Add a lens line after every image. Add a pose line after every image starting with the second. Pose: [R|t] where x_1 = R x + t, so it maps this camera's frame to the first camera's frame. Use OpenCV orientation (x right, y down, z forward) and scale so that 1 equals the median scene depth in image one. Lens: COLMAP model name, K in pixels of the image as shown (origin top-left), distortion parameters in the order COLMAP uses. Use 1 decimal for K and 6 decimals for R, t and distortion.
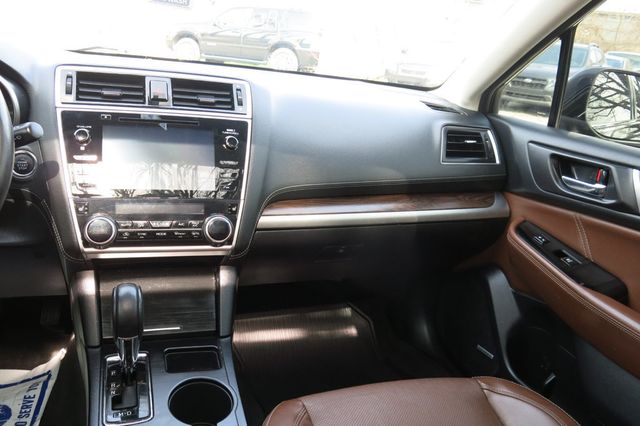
lens RADIAL K [[533.5, 0, 319.5], [0, 533.5, 215.8], [0, 0, 1]] dist [-0.019349, -0.005271]
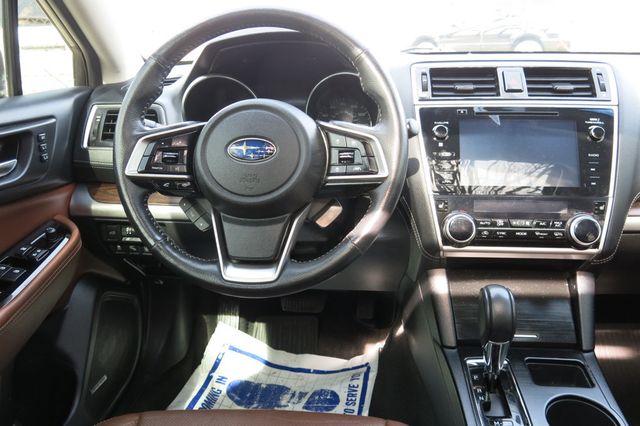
lens RADIAL K [[533.5, 0, 319.9], [0, 533.5, 215.6], [0, 0, 1]] dist [-0.019349, -0.005271]
pose [[0.912404, 0.013199, -0.409079, -0.231948], [-0.015664, 0.999874, -0.002674, 0.010063], [0.408992, 0.008847, 0.912495, 0.005843]]
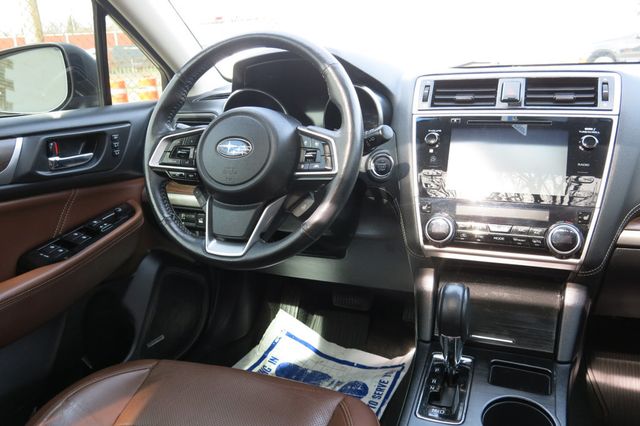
lens RADIAL K [[533.5, 0, 318.9], [0, 533.5, 214.0], [0, 0, 1]] dist [-0.019349, -0.005271]
pose [[0.746546, 0.048999, -0.663527, 0.090623], [-0.085614, 0.996068, -0.022770, 0.038726], [0.659803, 0.073806, 0.747806, 0.066752]]
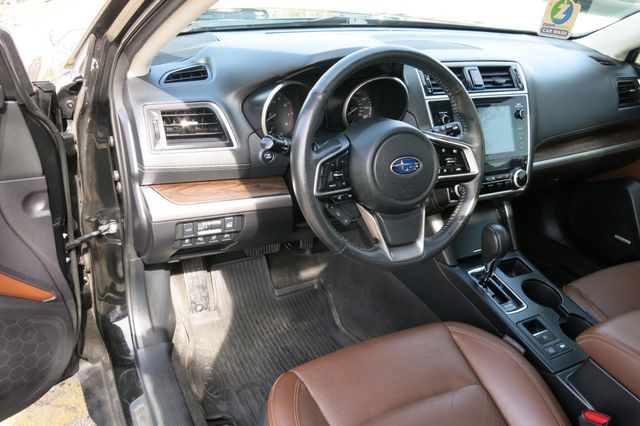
lens RADIAL K [[533.5, 0, 315.0], [0, 533.5, 218.2], [0, 0, 1]] dist [-0.019349, -0.005271]
pose [[0.988628, -0.080116, 0.127265, -0.925127], [0.049652, 0.972714, 0.226631, -0.220876], [-0.141949, -0.217735, 0.965630, -0.323375]]
